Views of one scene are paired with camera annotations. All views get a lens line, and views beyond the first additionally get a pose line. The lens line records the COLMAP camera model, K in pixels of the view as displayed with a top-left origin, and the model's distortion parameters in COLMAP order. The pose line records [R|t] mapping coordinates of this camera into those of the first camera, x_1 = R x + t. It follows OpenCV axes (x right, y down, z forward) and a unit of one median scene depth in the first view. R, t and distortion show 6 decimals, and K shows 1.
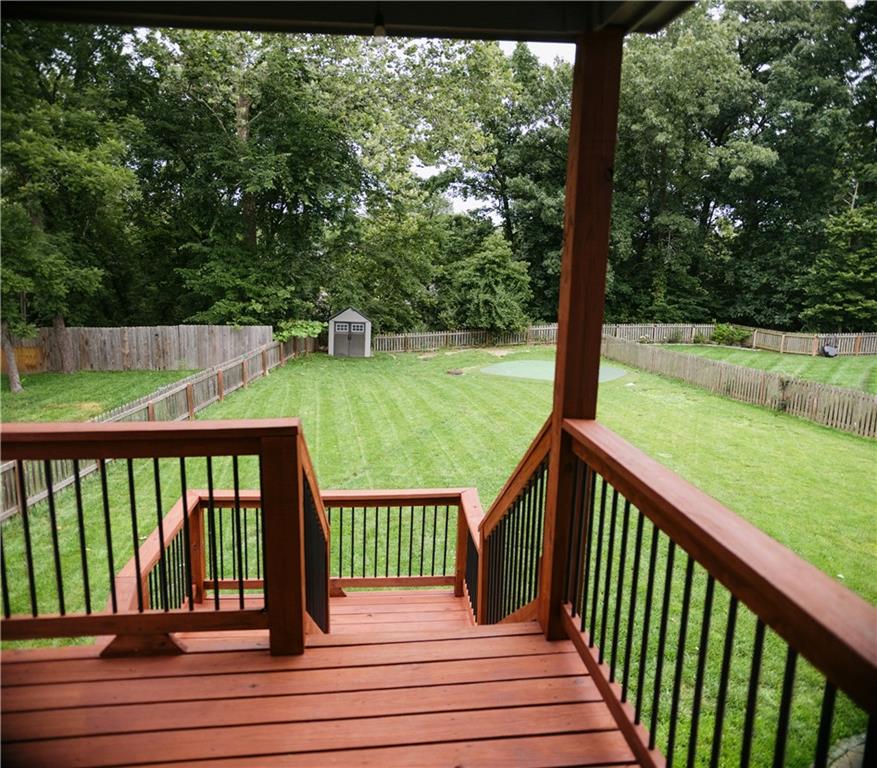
lens RADIAL K [[616.2, 0, 445.7], [0, 616.2, 366.7], [0, 0, 1]] dist [-0.017948, 0.014244]
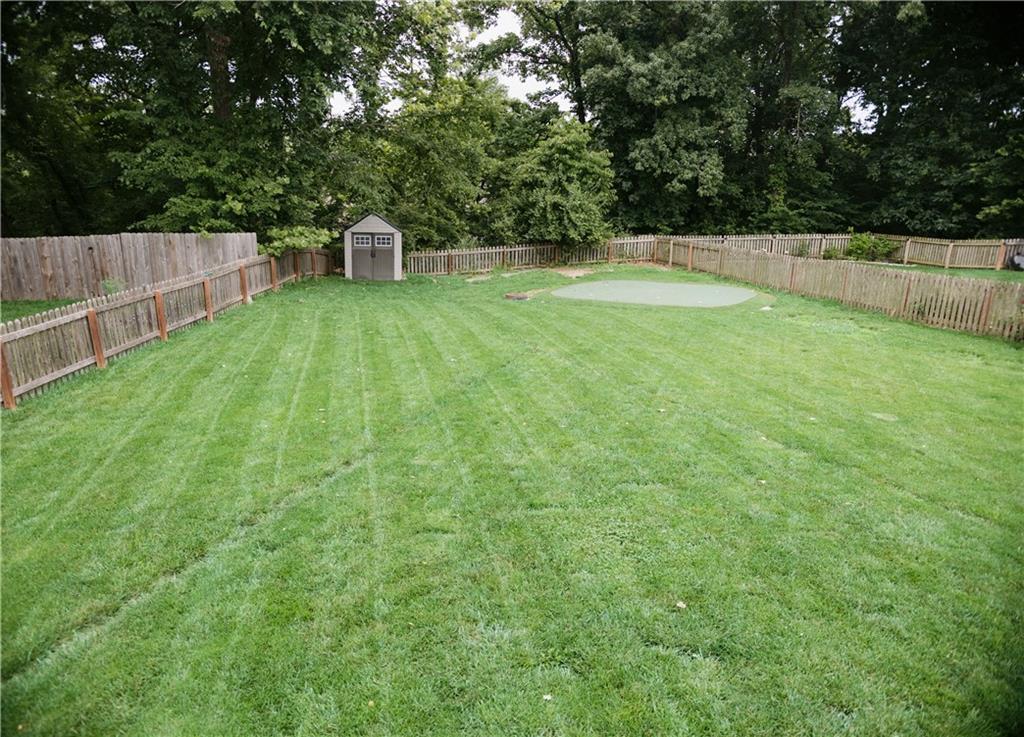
lens RADIAL K [[660.0, 0, 502.1], [0, 660.0, 373.0], [0, 0, 1]] dist [0.005346, 0.006426]
pose [[0.999885, -0.014995, 0.002319, -0.004455], [0.014687, 0.994855, 0.100242, 0.017862], [-0.003810, -0.100197, 0.994960, 0.196806]]
